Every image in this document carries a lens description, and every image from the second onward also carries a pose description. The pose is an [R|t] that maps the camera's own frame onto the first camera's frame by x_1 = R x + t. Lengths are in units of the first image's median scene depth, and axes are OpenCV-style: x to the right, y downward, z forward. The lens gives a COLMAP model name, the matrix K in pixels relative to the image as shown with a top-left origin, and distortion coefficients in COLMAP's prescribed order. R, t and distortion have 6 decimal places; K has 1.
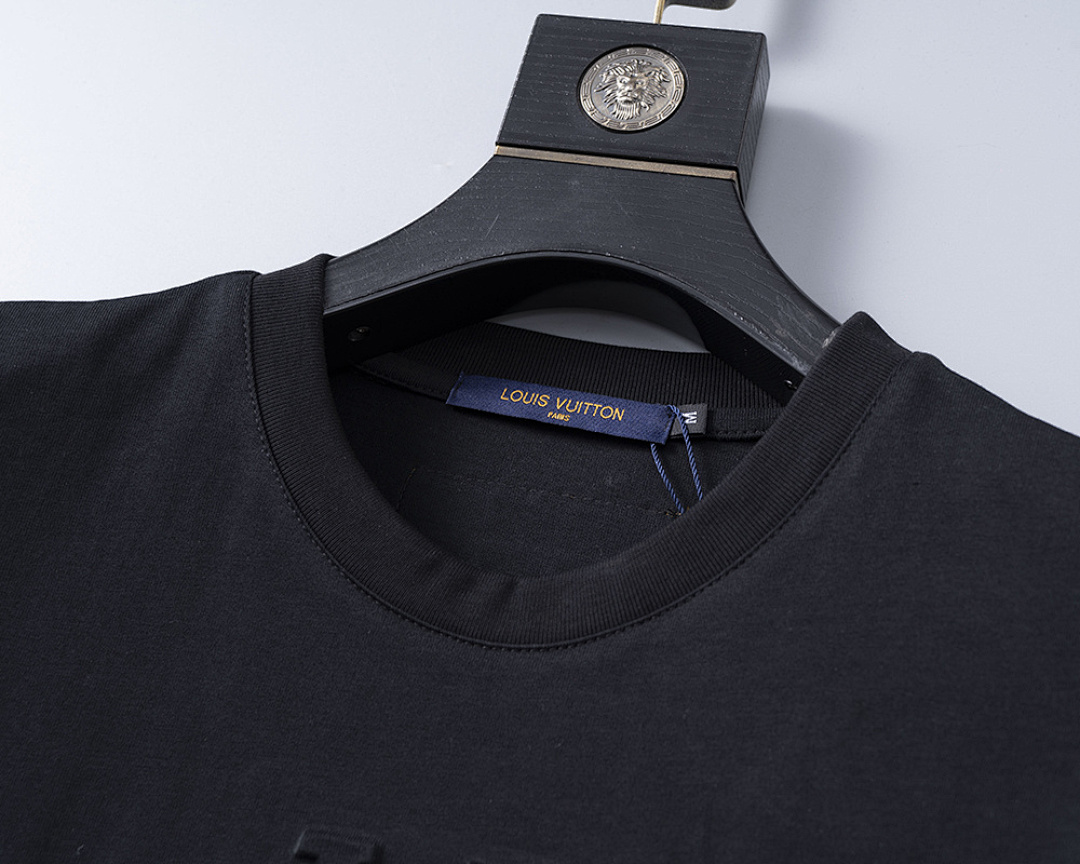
lens RADIAL K [[1986.7, 0, 540.0], [0, 1986.7, 432.0], [0, 0, 1]] dist [-0.031619, 0.227587]
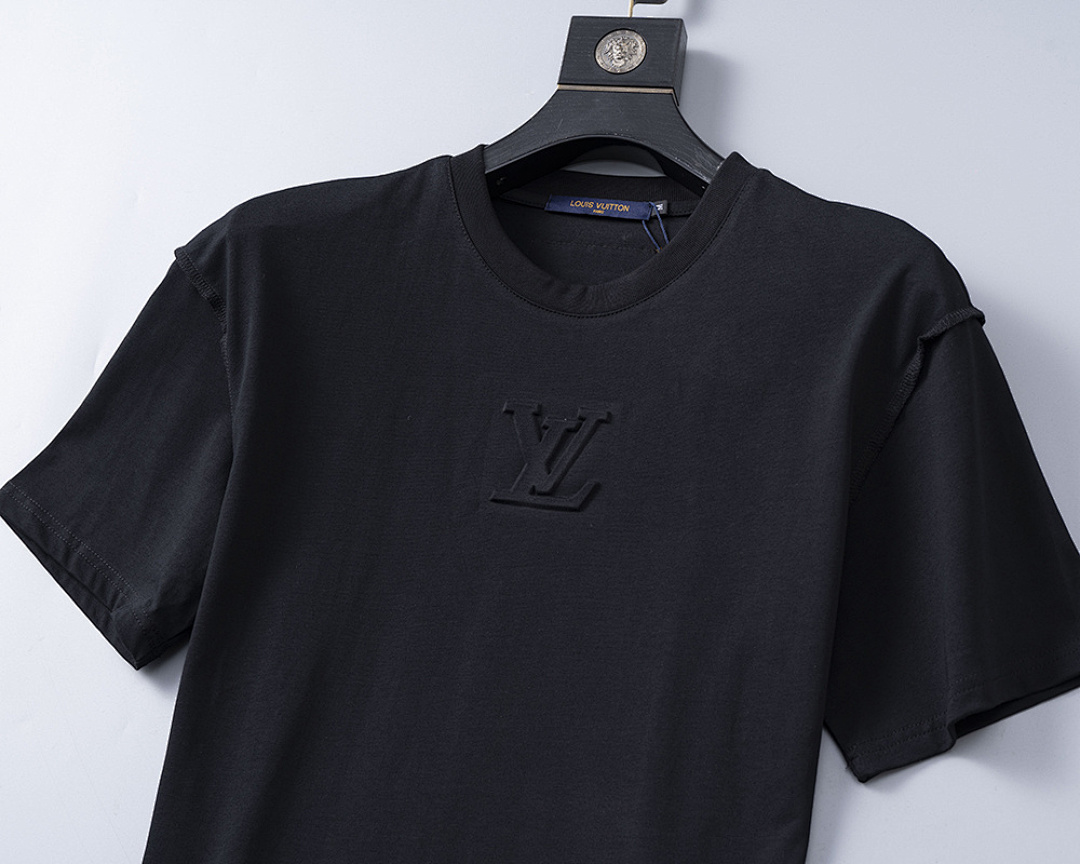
lens RADIAL K [[1986.7, 0, 540.0], [0, 1986.7, 432.0], [0, 0, 1]] dist [-0.031619, 0.227587]
pose [[0.996405, -0.084695, -0.001934, -0.068894], [0.084470, 0.991496, 0.099002, 0.010208], [-0.006467, -0.098810, 0.995085, -1.131686]]
